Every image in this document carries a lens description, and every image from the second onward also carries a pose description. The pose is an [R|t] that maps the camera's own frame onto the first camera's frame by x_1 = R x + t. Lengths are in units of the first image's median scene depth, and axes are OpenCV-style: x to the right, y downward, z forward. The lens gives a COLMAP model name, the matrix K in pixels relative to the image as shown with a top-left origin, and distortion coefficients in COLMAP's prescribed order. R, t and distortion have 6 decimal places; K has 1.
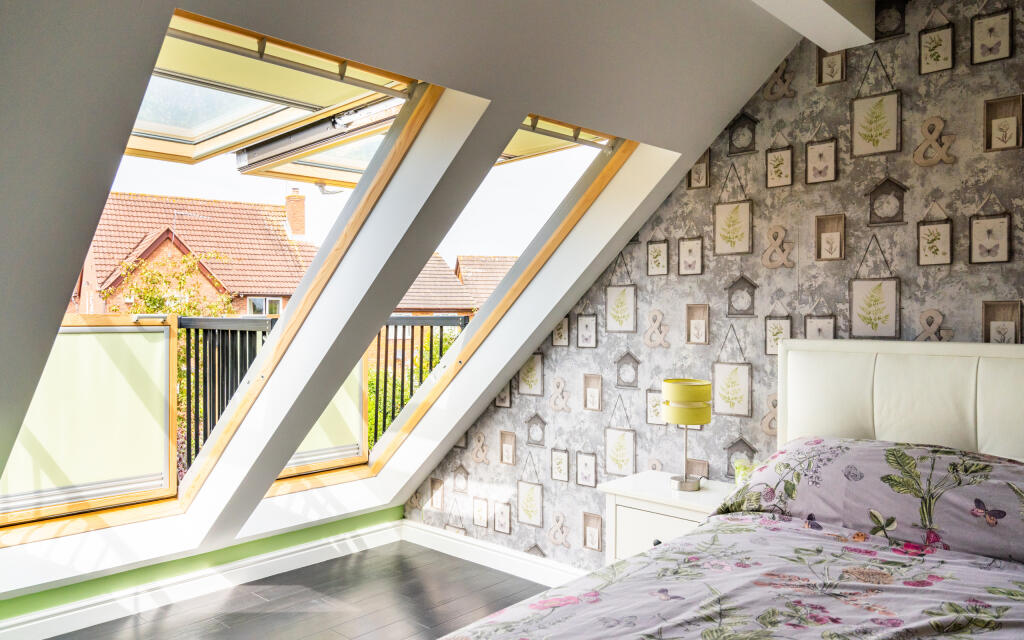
lens RADIAL K [[769.7, 0, 512.3], [0, 769.7, 319.0], [0, 0, 1]] dist [0.004769, 0.004115]
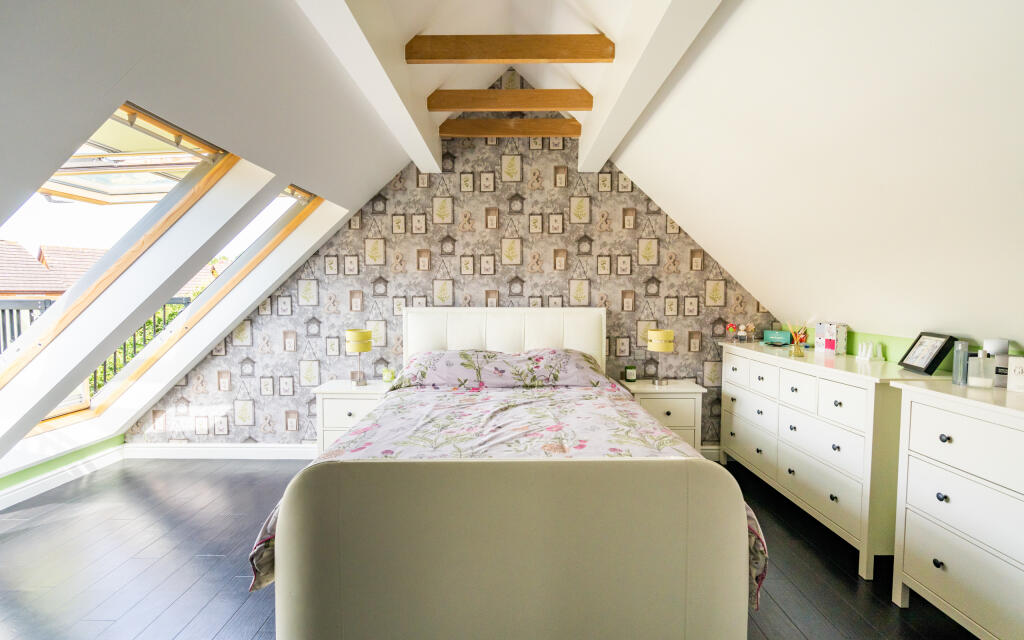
lens RADIAL K [[469.2, 0, 510.3], [0, 469.2, 318.6], [0, 0, 1]] dist [-0.000471, 0.000632]
pose [[0.738237, -0.035085, 0.673628, -0.254281], [0.005624, 0.998932, 0.045864, -0.000361], [-0.674518, -0.030070, 0.737646, -0.115493]]
